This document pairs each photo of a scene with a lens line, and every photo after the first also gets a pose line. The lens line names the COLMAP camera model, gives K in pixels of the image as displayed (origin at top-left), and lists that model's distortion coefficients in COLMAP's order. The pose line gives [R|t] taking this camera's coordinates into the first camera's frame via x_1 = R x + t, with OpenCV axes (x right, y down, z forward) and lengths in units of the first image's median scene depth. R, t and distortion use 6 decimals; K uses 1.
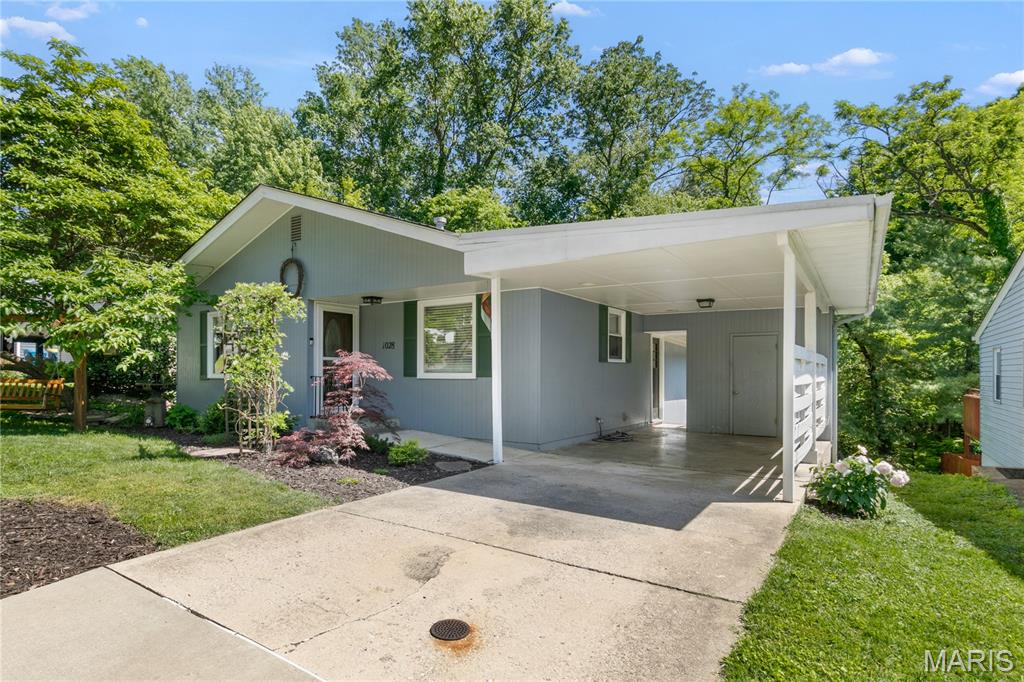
lens RADIAL K [[522.8, 0, 505.7], [0, 522.8, 370.0], [0, 0, 1]] dist [-0.003096, -0.000355]
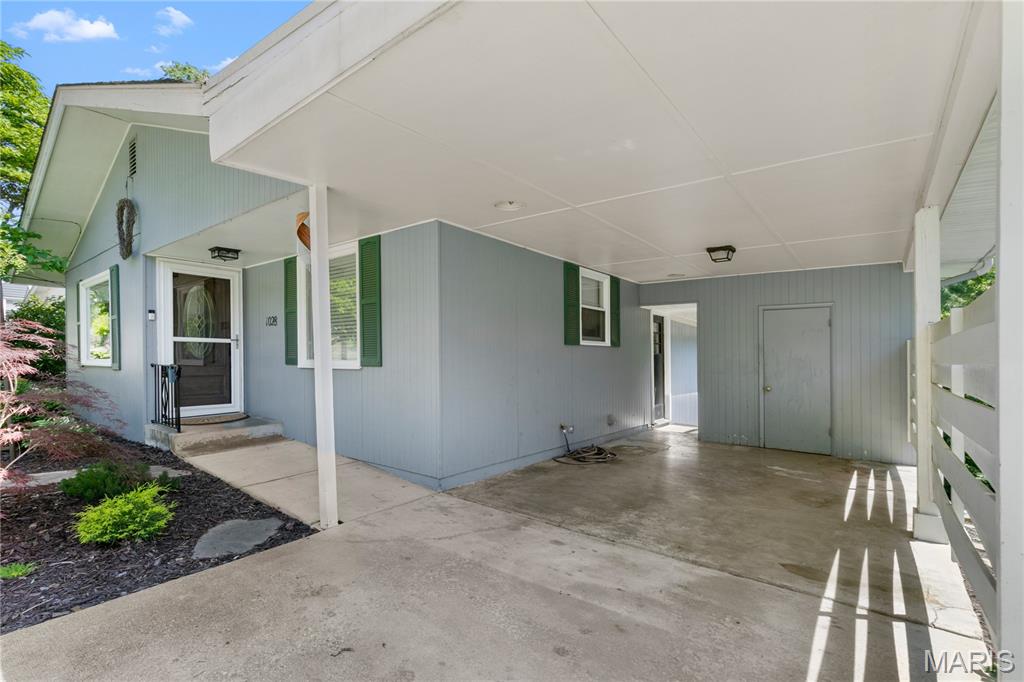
lens RADIAL K [[463.7, 0, 512.0], [0, 463.7, 341.0], [0, 0, 1]] dist [0.002357, 0.000110]
pose [[0.997555, 0.001889, -0.069857, 0.146711], [-0.004023, 0.999529, -0.030423, -0.001521], [0.069766, 0.030630, 0.997093, 0.367833]]
